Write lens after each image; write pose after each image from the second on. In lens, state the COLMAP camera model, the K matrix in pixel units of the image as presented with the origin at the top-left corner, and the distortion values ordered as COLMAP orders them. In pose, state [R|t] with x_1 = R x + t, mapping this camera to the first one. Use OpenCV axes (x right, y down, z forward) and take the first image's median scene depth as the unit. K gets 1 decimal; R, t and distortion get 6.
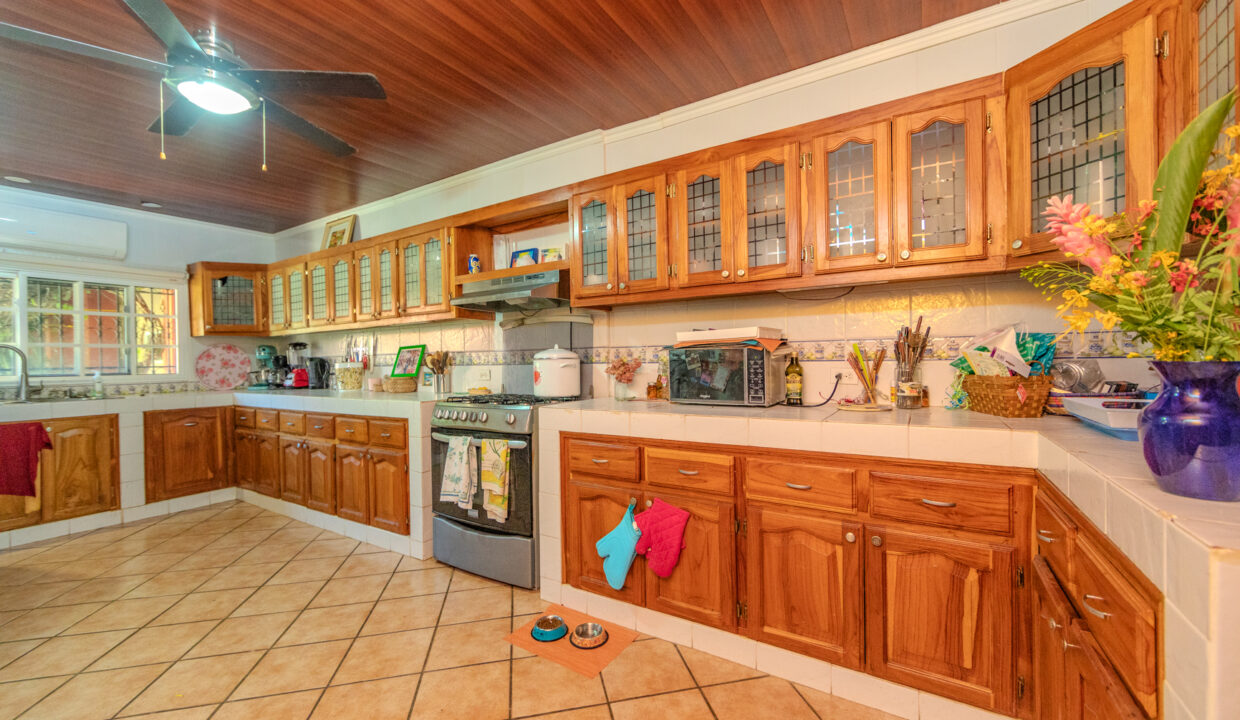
lens RADIAL K [[475.7, 0, 640.5], [0, 475.7, 358.5], [0, 0, 1]] dist [-0.032755, 0.000008]
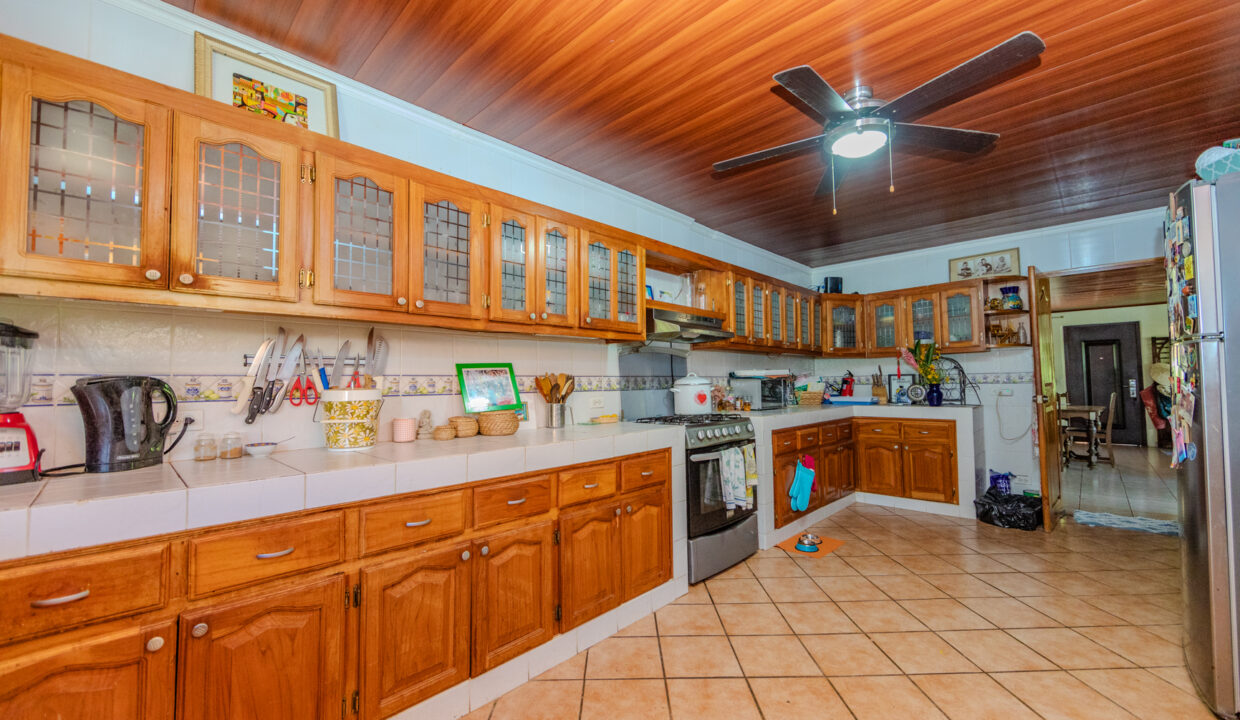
lens RADIAL K [[490.4, 0, 620.6], [0, 490.4, 357.5], [0, 0, 1]] dist [0.001896, 0.000223]
pose [[0.234594, 0.068472, 0.969679, -1.328151], [0.015368, 0.997130, -0.074128, 0.020993], [-0.971972, 0.032292, 0.232869, 0.783470]]
